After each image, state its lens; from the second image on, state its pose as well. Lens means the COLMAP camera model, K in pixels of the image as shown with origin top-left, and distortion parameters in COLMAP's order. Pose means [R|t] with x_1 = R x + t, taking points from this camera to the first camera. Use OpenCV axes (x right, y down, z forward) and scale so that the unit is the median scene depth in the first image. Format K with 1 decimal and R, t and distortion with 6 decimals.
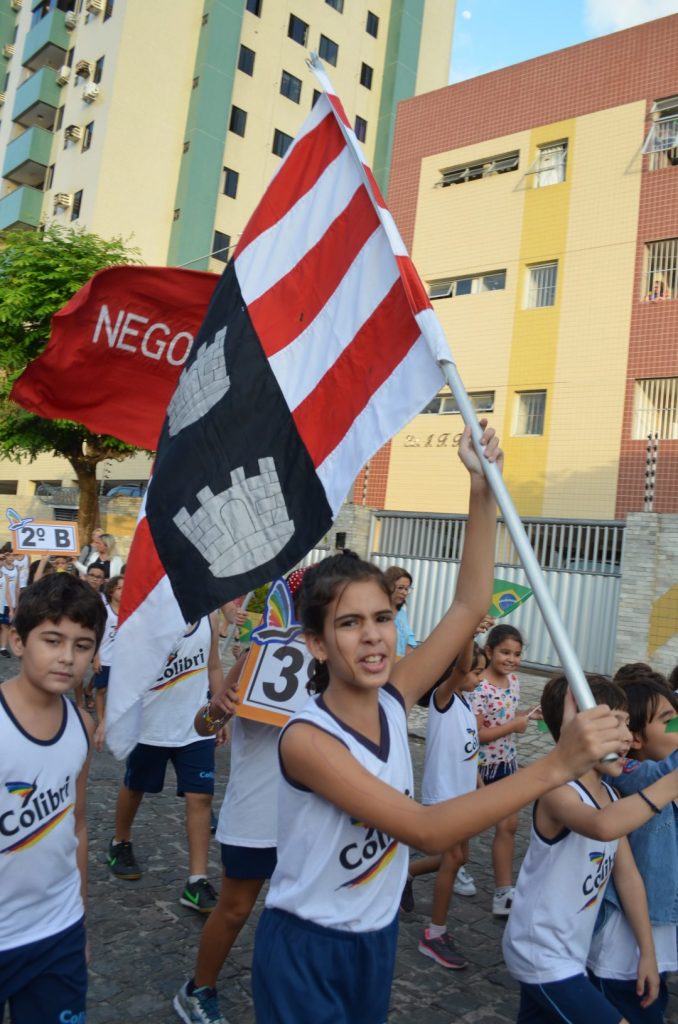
lens RADIAL K [[793.1, 0, 339.0], [0, 793.1, 512.0], [0, 0, 1]] dist [-0.071530, -0.000547]
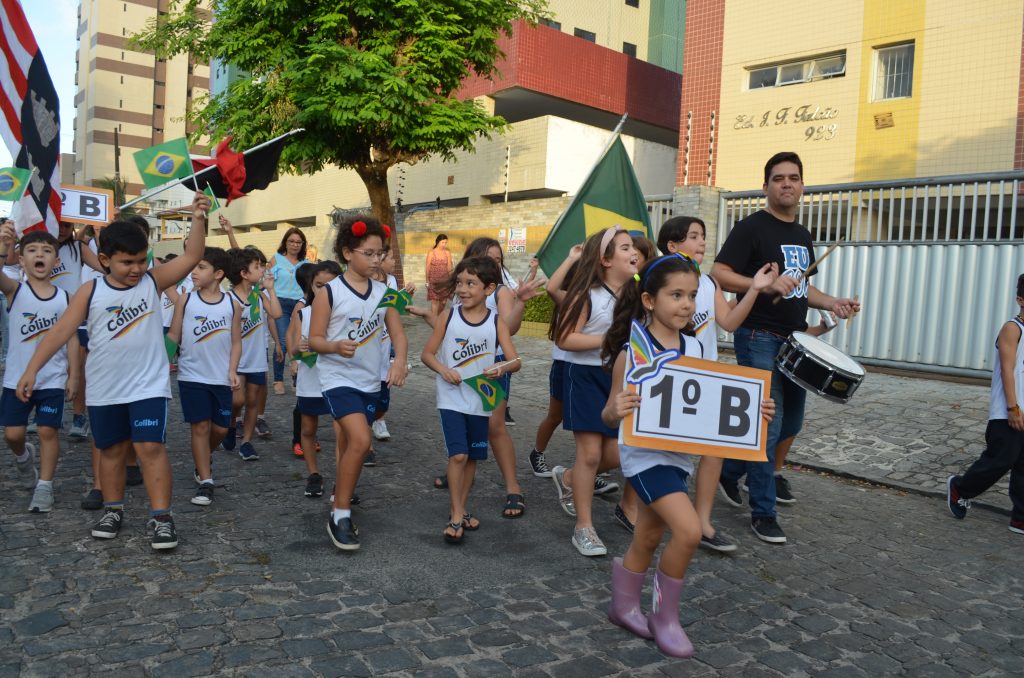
lens RADIAL K [[793.1, 0, 512.0], [0, 793.1, 339.0], [0, 0, 1]] dist [-0.071530, -0.000547]
pose [[0.985540, -0.049318, -0.162108, -0.031425], [0.069684, 0.990025, 0.122453, 0.023463], [0.154452, -0.131978, 0.979146, 0.116224]]
